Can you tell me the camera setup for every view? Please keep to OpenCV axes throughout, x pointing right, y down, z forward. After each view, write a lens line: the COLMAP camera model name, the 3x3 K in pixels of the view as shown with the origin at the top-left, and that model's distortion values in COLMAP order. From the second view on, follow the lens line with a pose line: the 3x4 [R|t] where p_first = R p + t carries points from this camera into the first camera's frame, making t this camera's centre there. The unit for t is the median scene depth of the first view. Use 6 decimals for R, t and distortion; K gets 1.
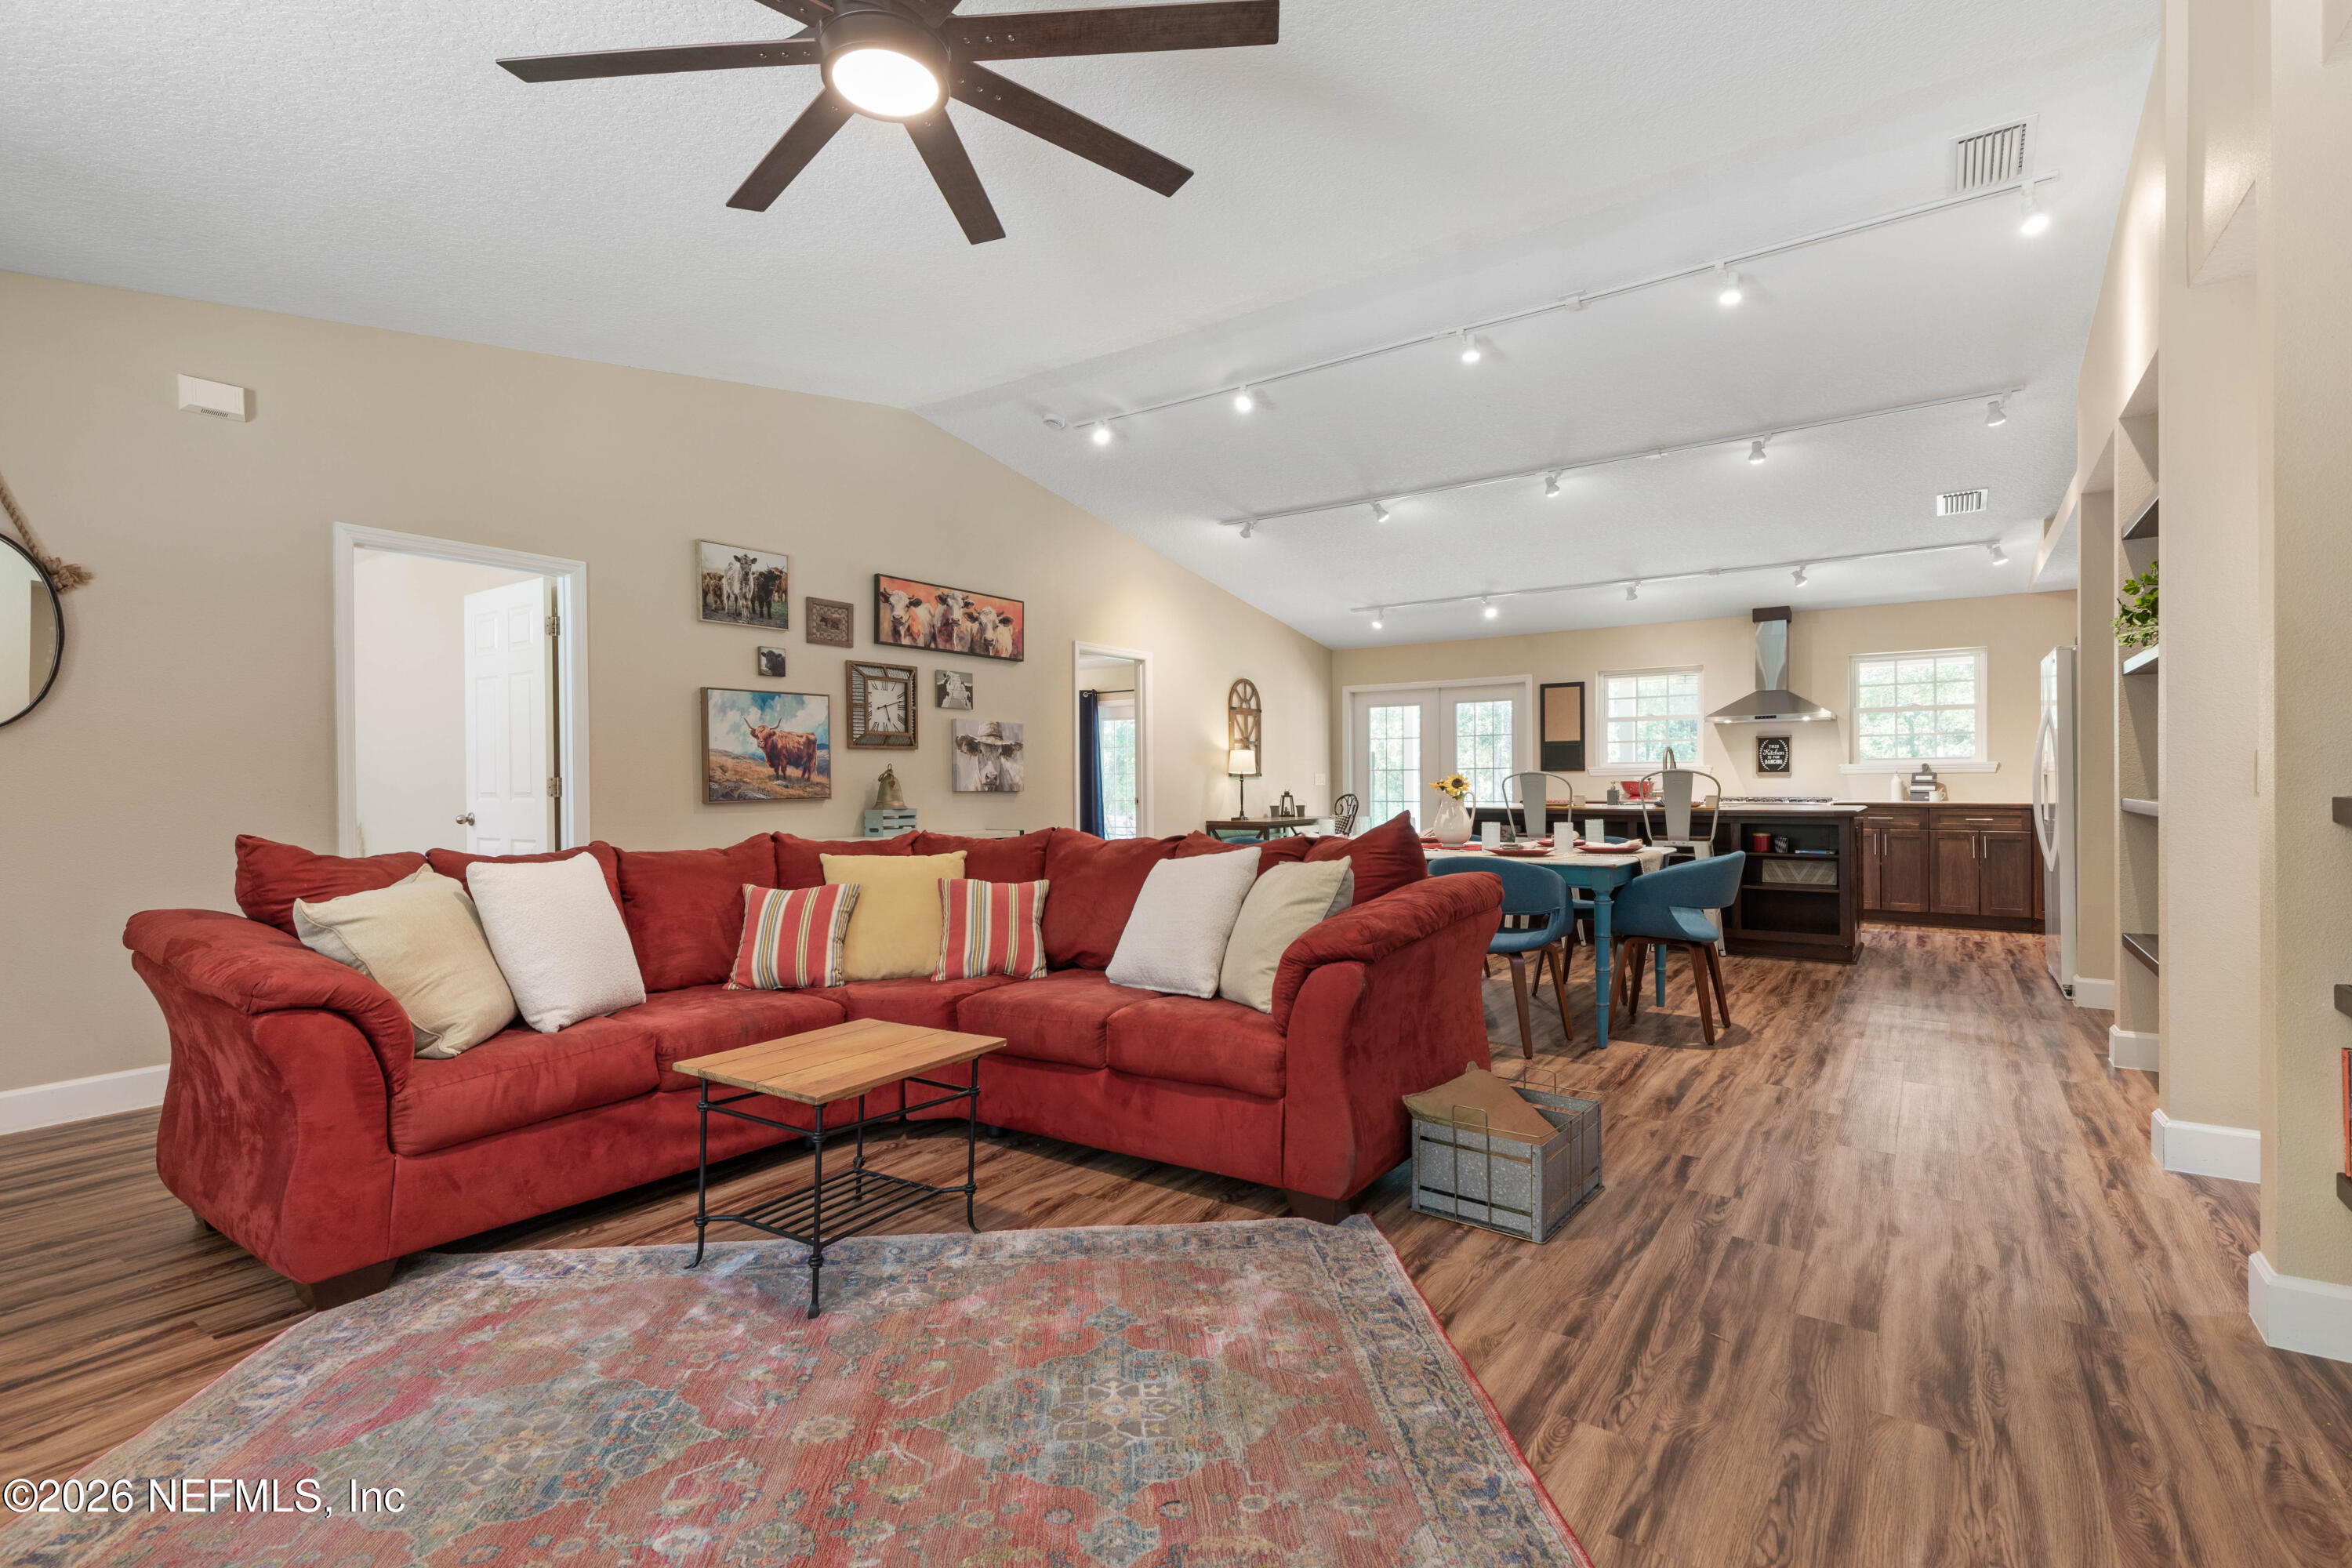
lens RADIAL K [[1068.0, 0, 1179.1], [0, 1068.0, 783.8], [0, 0, 1]] dist [0.003038, -0.000238]
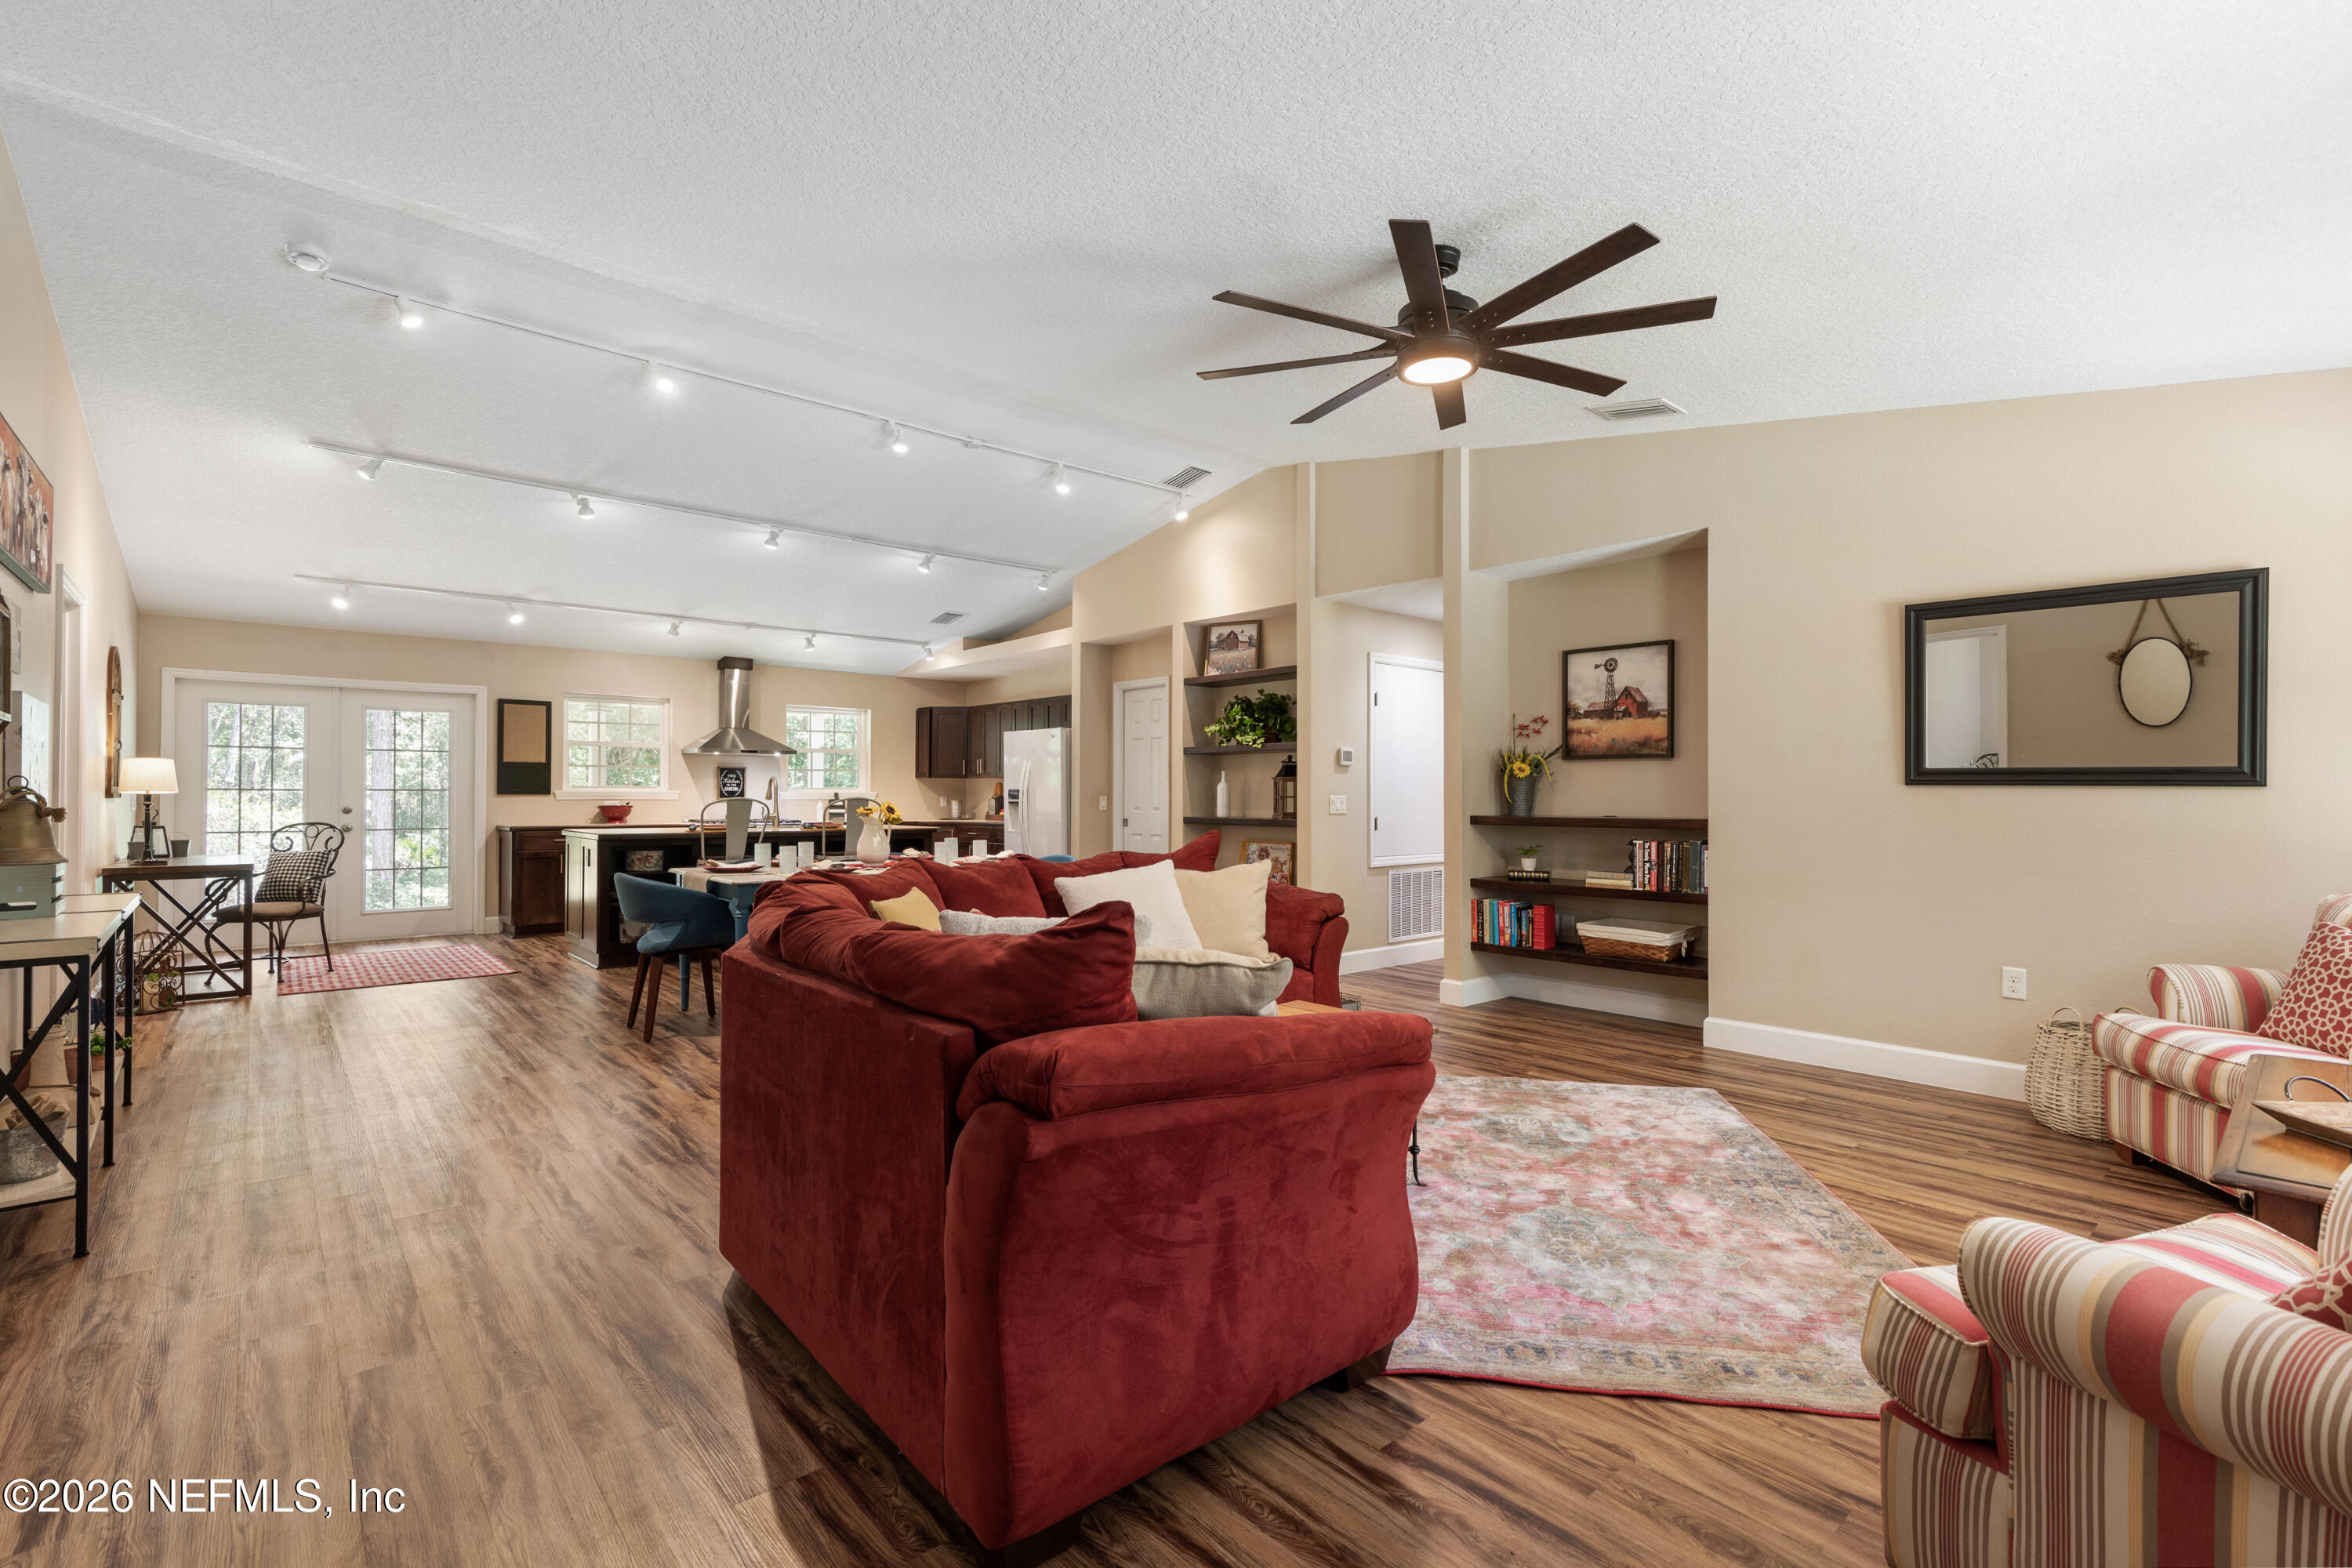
lens RADIAL K [[1068.0, 0, 1178.0], [0, 1068.0, 793.8], [0, 0, 1]] dist [0.003038, -0.000238]
pose [[0.238176, 0.009273, 0.971178, -0.623545], [-0.001292, 0.999957, -0.009231, -0.006414], [-0.971221, 0.000944, 0.238177, 0.330635]]
